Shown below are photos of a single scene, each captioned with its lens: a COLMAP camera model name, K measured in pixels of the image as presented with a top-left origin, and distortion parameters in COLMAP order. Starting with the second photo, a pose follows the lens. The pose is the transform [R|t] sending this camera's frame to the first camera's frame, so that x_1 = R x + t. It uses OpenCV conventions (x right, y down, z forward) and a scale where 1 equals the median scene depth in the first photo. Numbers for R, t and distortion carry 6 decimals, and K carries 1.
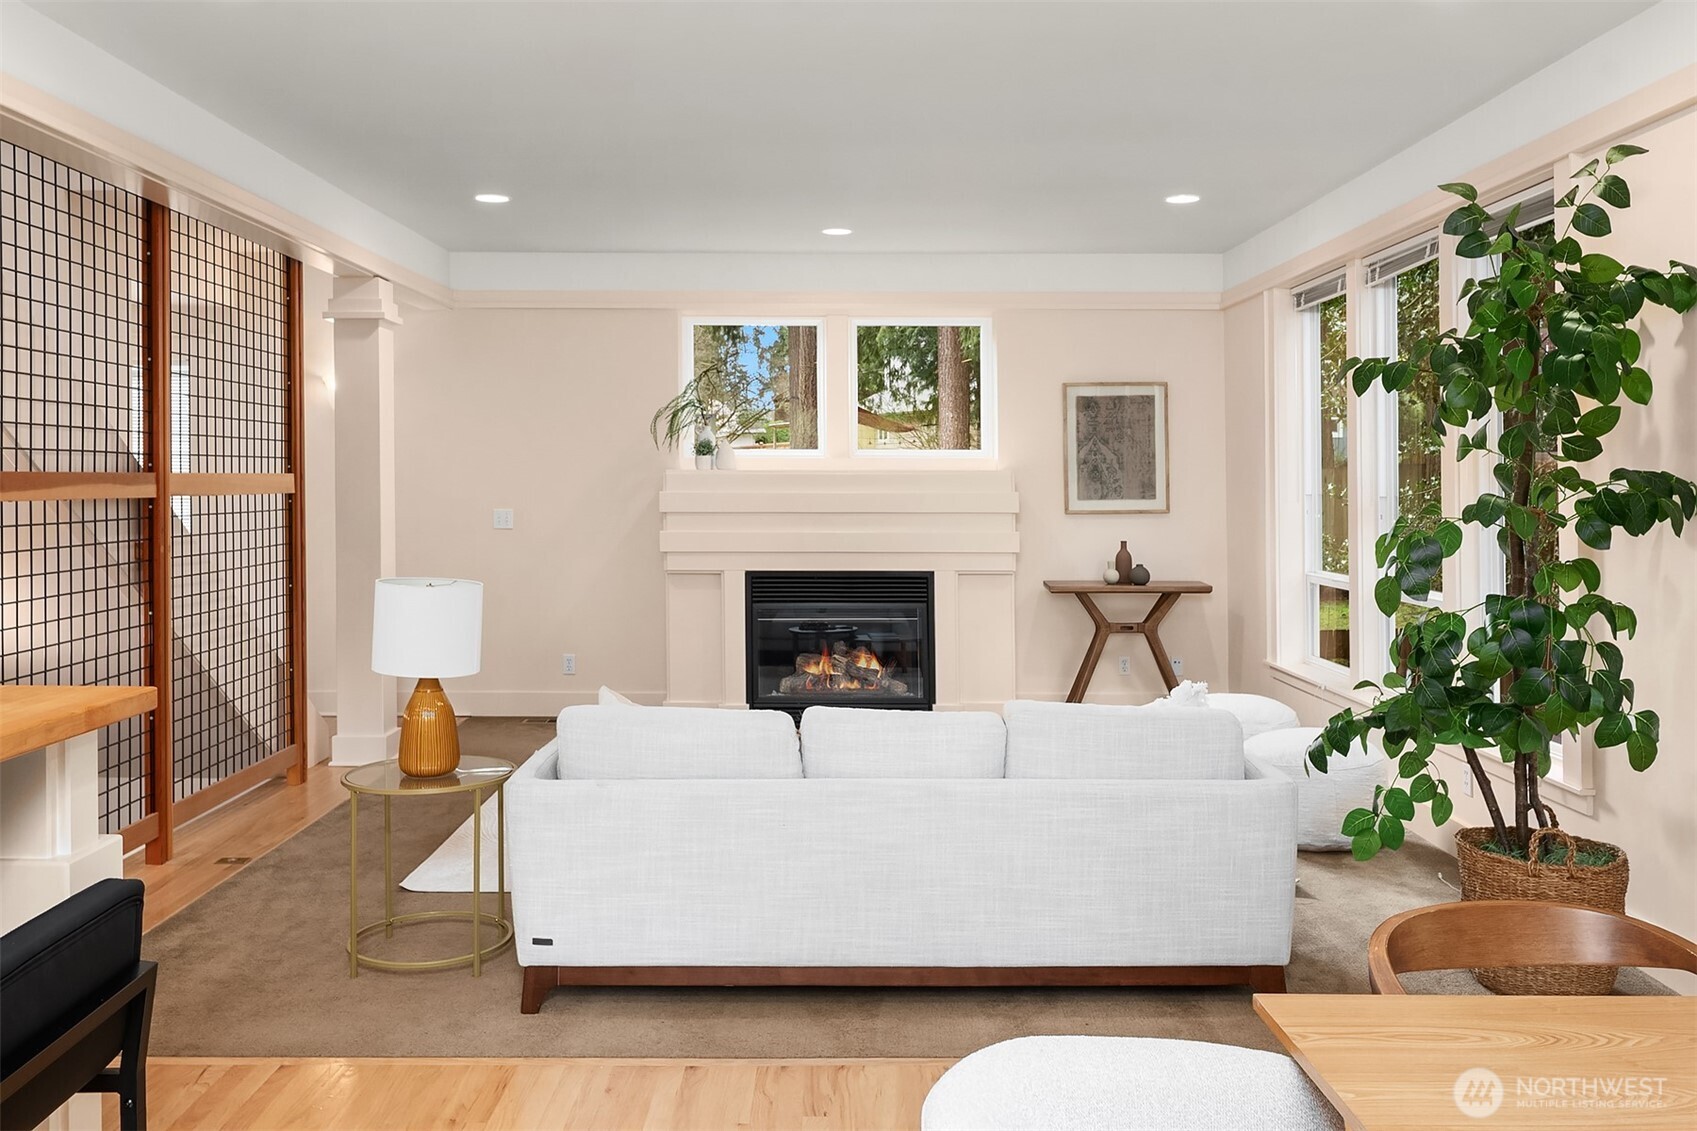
lens RADIAL K [[1412.5, 0, 850.8], [0, 1412.5, 584.4], [0, 0, 1]] dist [-0.007688, -0.000848]
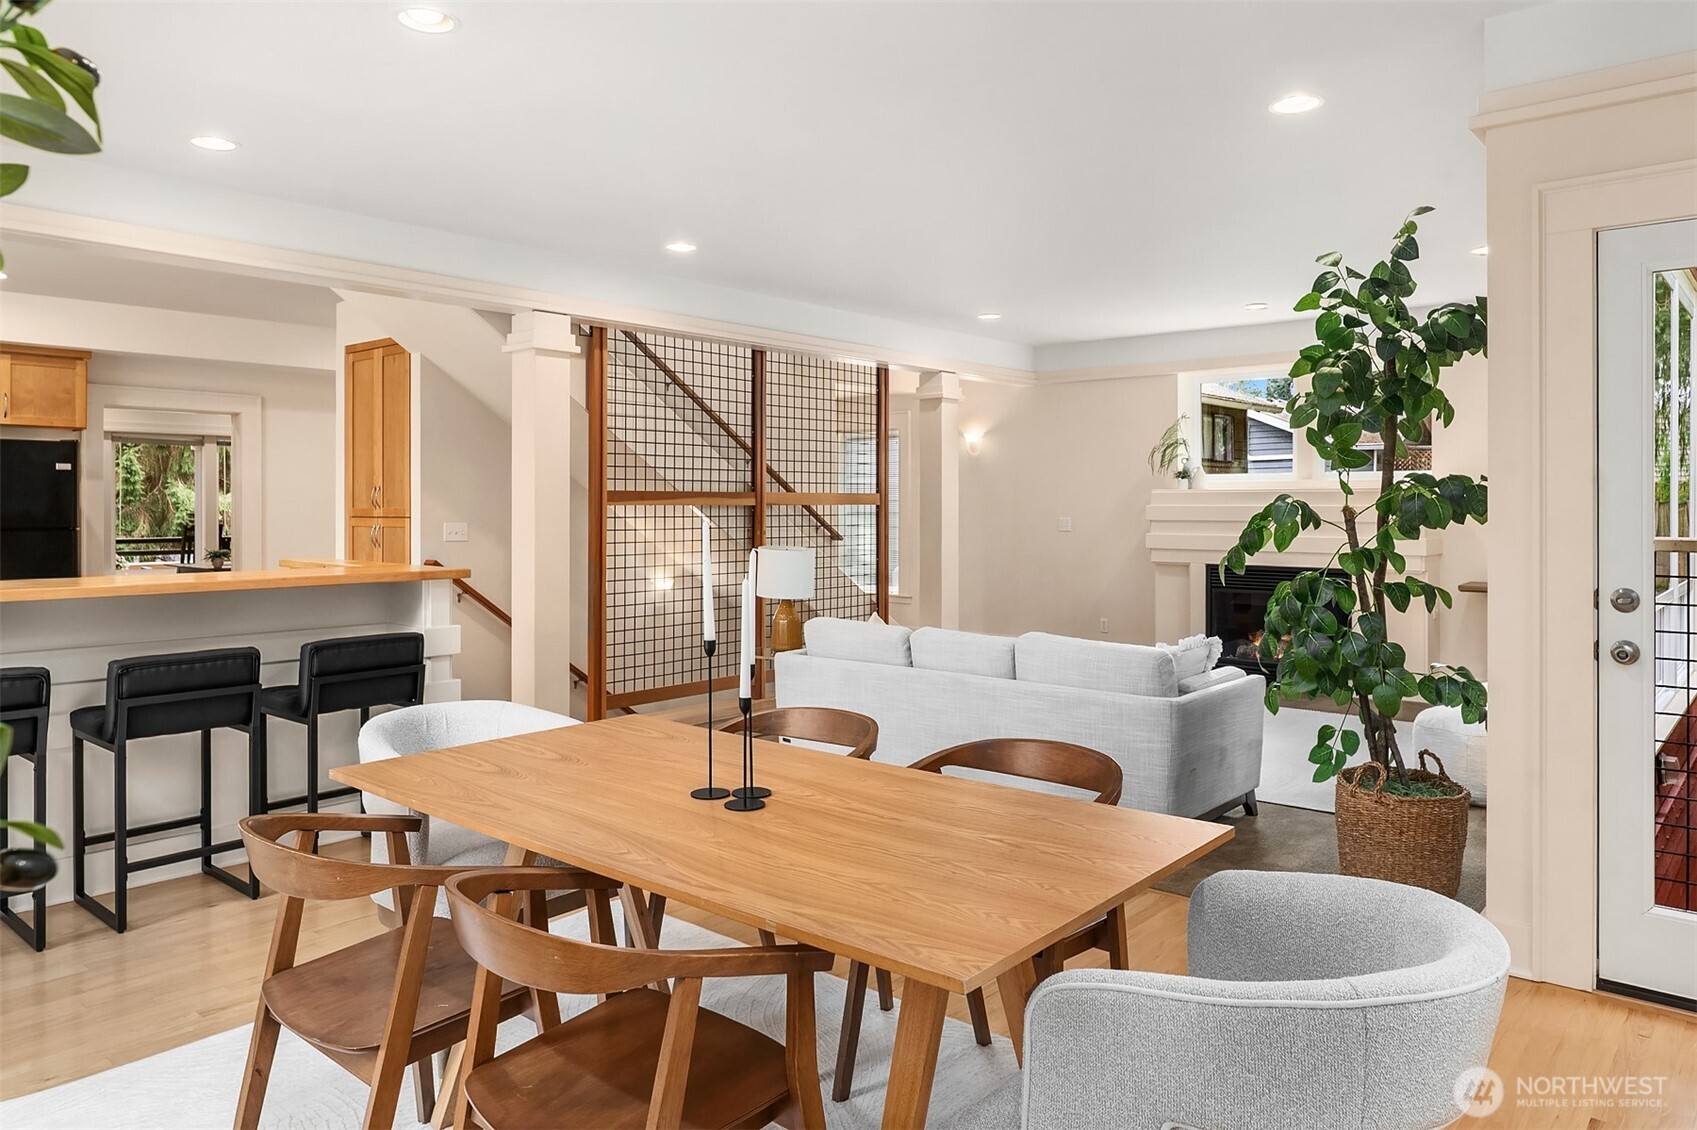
lens RADIAL K [[1118.7, 0, 848.5], [0, 1118.7, 565.0], [0, 0, 1]] dist [0.003910, 0.002392]
pose [[0.760116, 0.034530, -0.648869, 0.569756], [-0.046724, 0.998907, -0.001578, 0.014262], [0.648105, 0.031517, 0.760899, -0.056412]]
